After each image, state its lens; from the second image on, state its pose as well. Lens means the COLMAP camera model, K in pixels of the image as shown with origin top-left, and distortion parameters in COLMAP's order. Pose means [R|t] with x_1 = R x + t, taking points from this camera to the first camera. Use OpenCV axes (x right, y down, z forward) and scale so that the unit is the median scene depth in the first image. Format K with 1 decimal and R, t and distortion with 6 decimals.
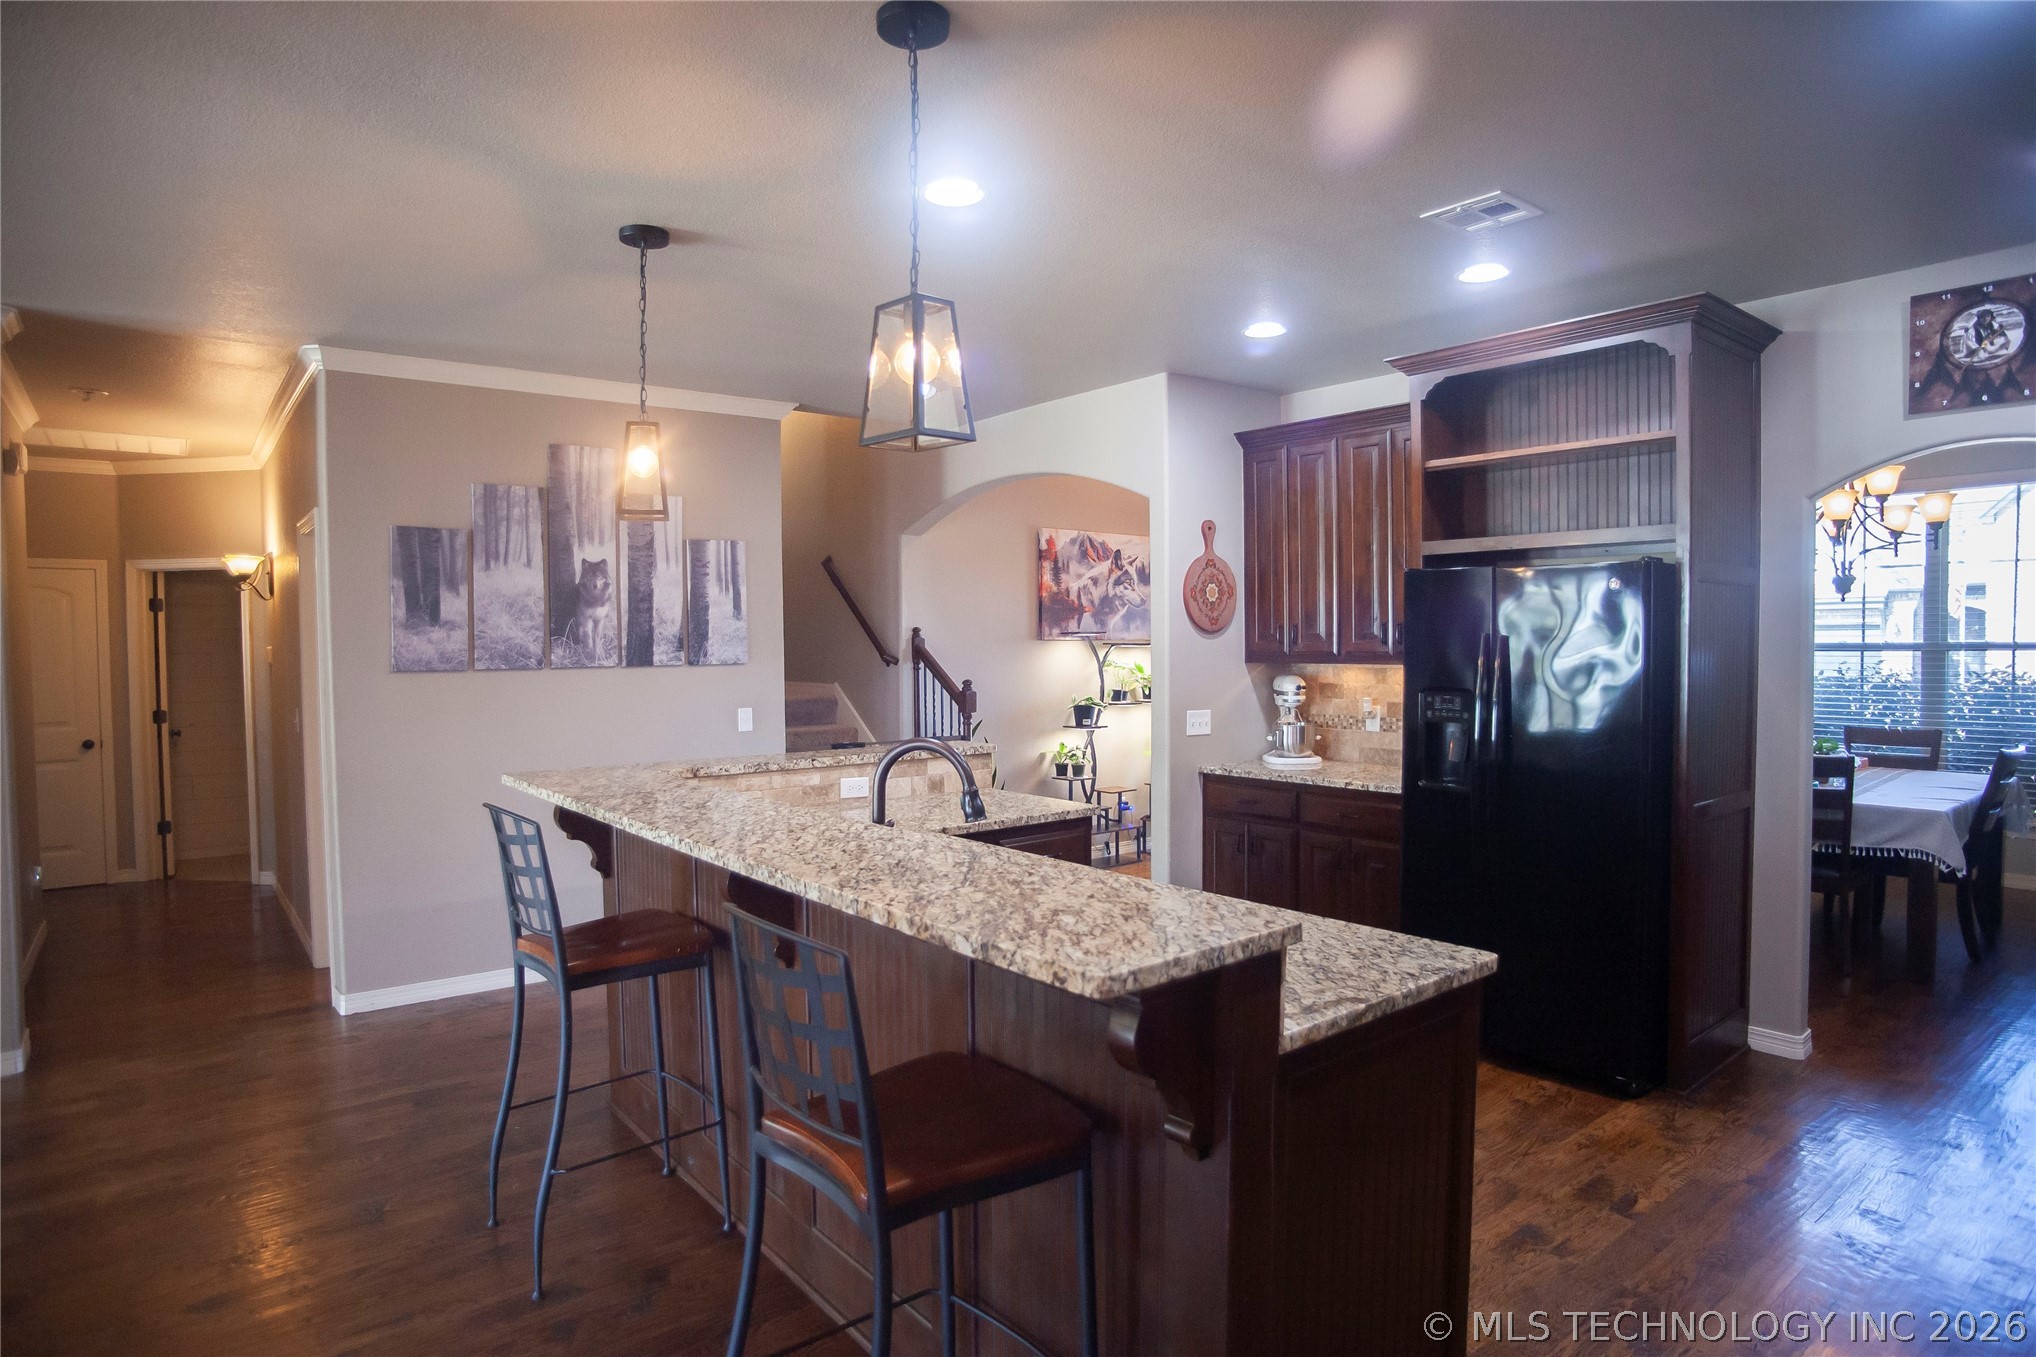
lens RADIAL K [[1130.4, 0, 1018.0], [0, 1130.4, 678.5], [0, 0, 1]] dist [-0.131210, 0.076170]
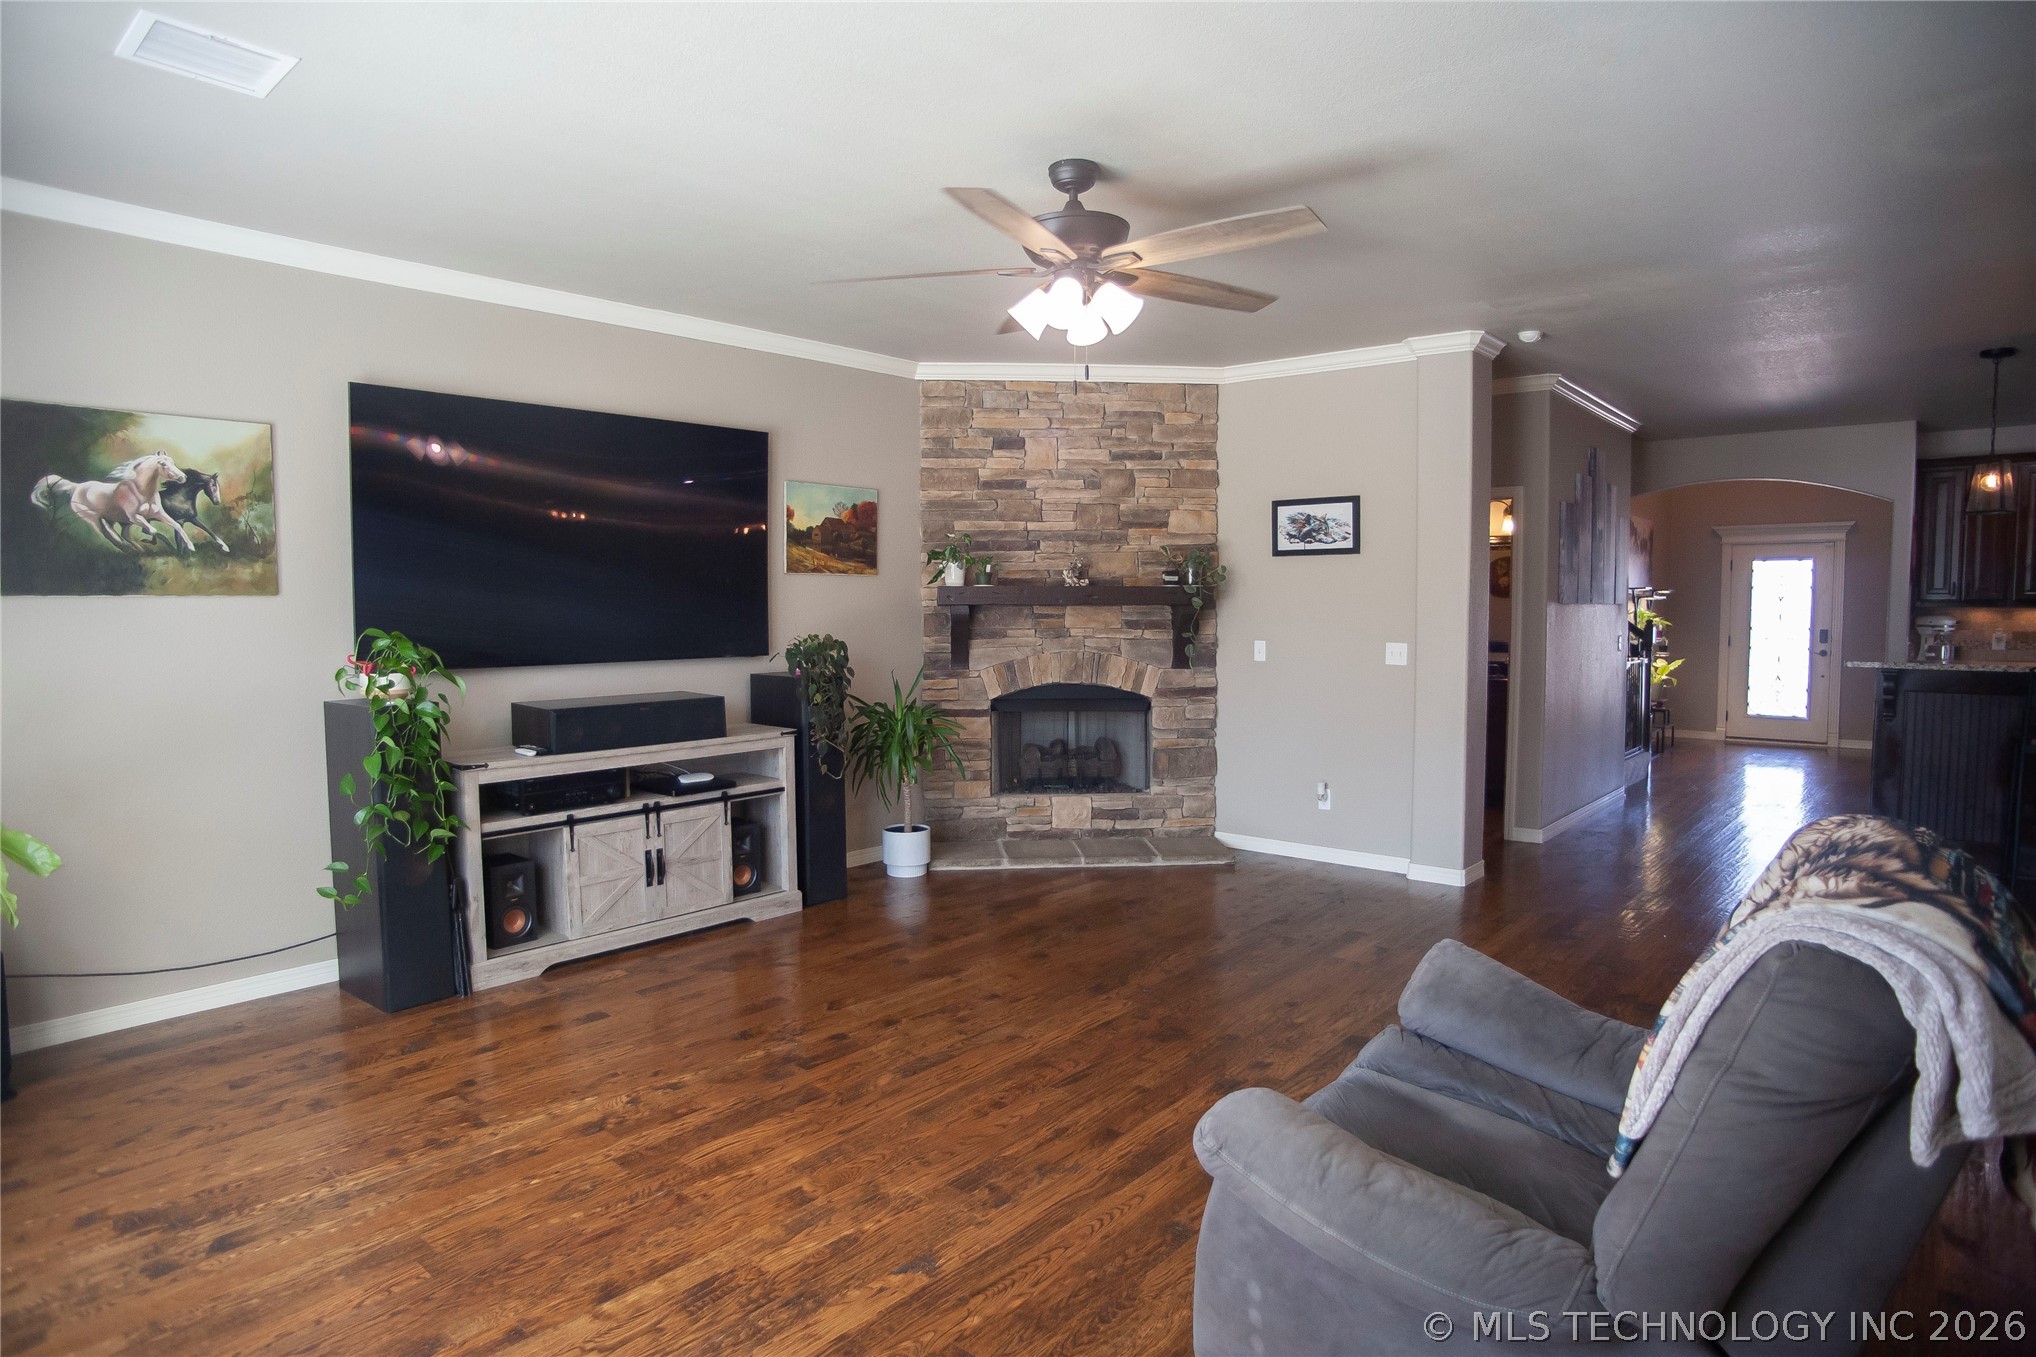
lens RADIAL K [[1151.7, 0, 1018.0], [0, 1151.7, 678.5], [0, 0, 1]] dist [-0.120993, 0.068222]
pose [[0.982779, -0.005131, 0.184716, -1.393791], [-0.000314, 0.999567, 0.029438, 0.044009], [-0.184787, -0.028989, 0.982351, -0.287607]]
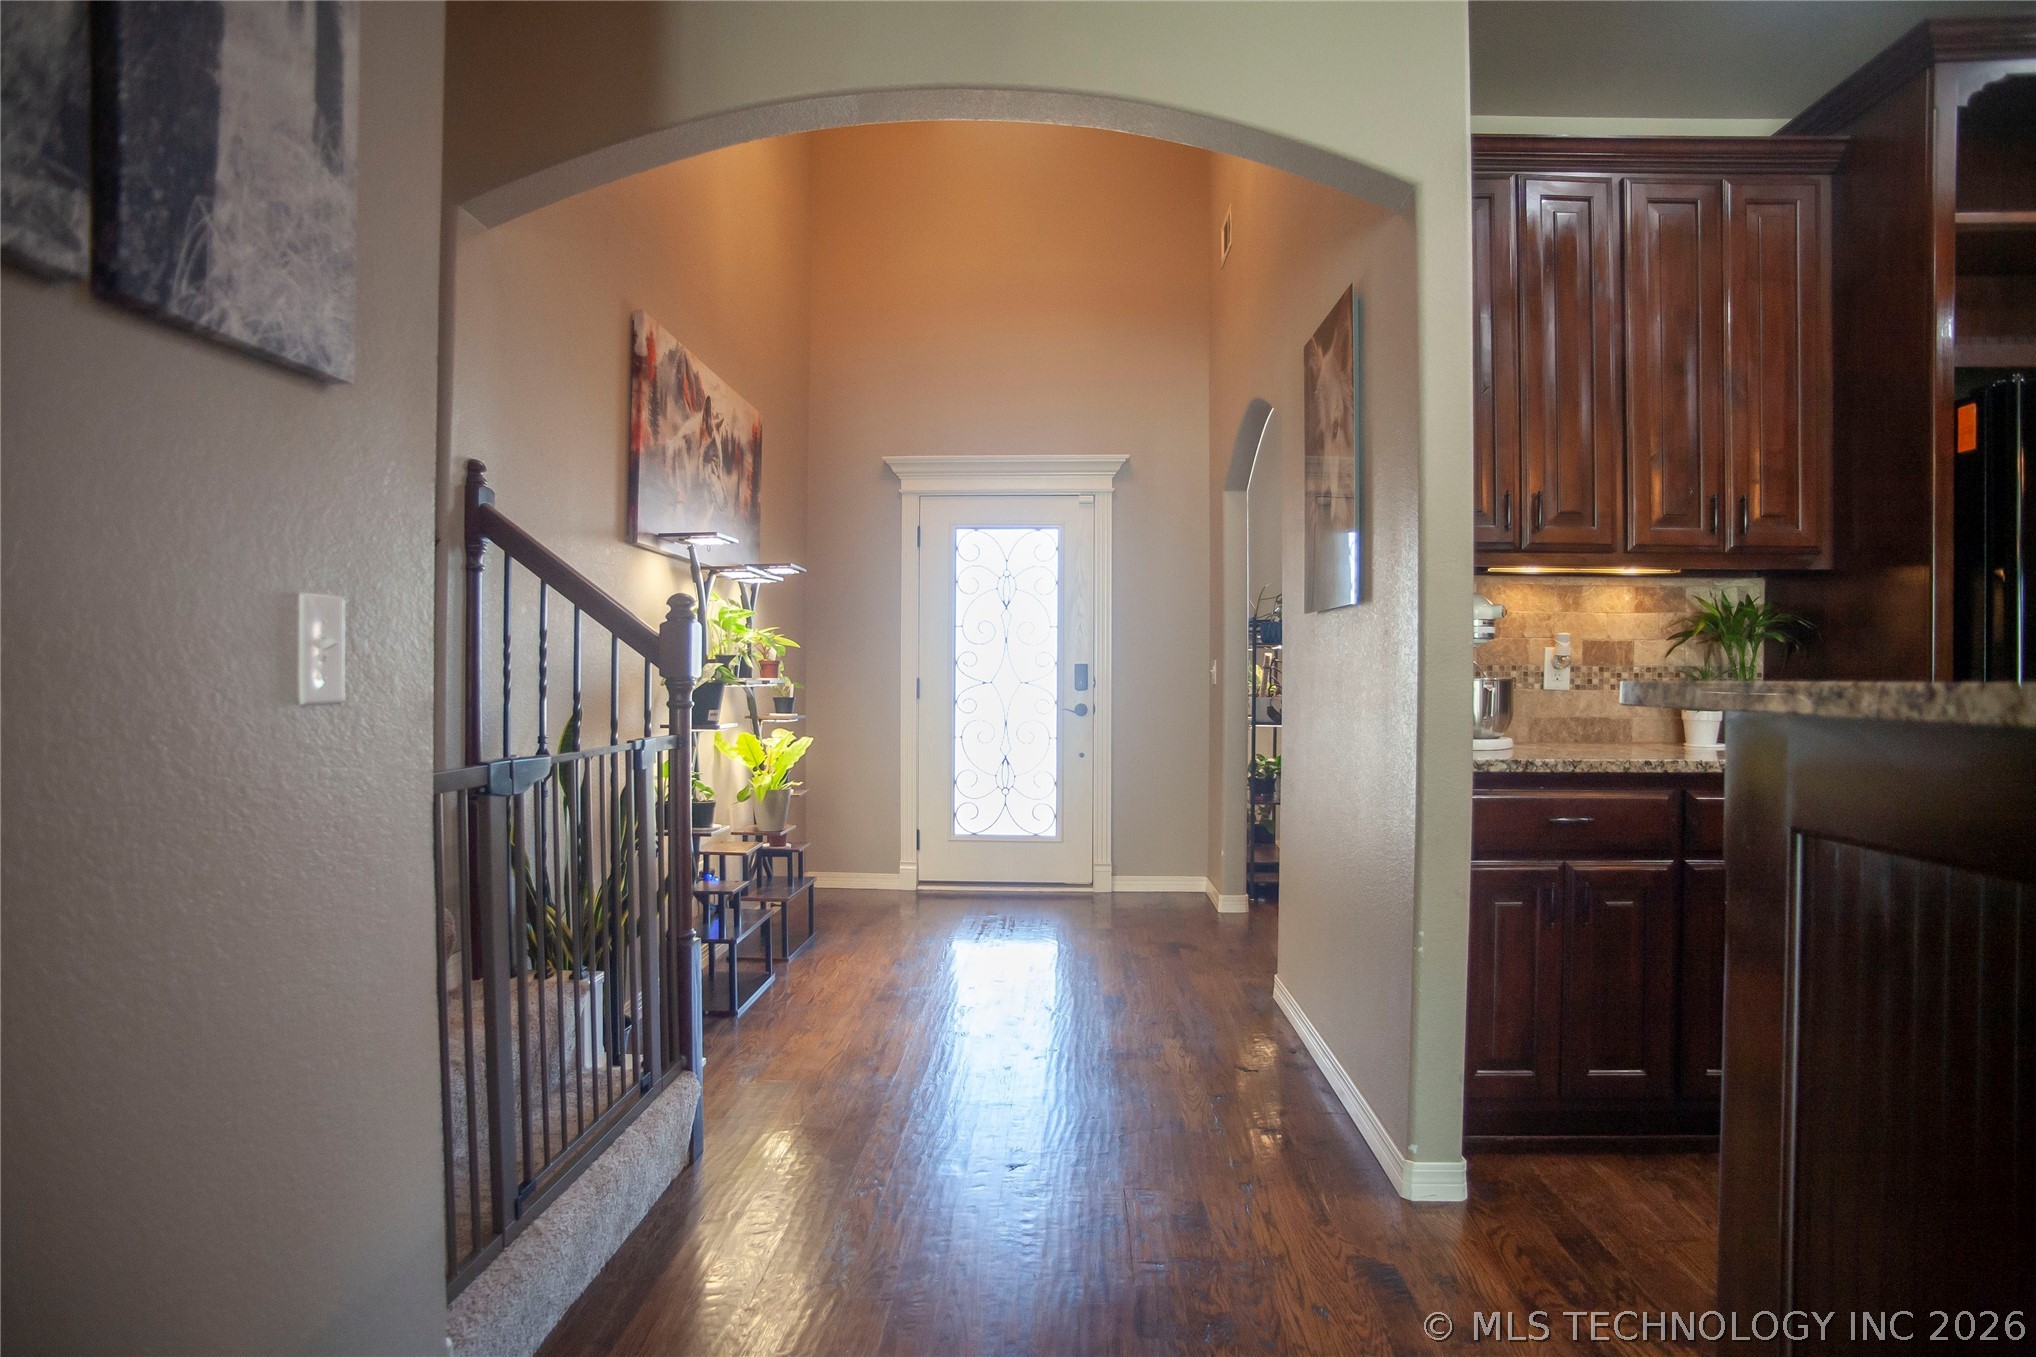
lens RADIAL K [[1162.6, 0, 1018.0], [0, 1162.6, 678.5], [0, 0, 1]] dist [-0.116539, 0.064458]
pose [[0.657589, 0.010604, 0.753302, -0.348899], [0.013046, 0.999591, -0.025459, 0.054838], [-0.753264, 0.026569, 0.657182, 0.837950]]
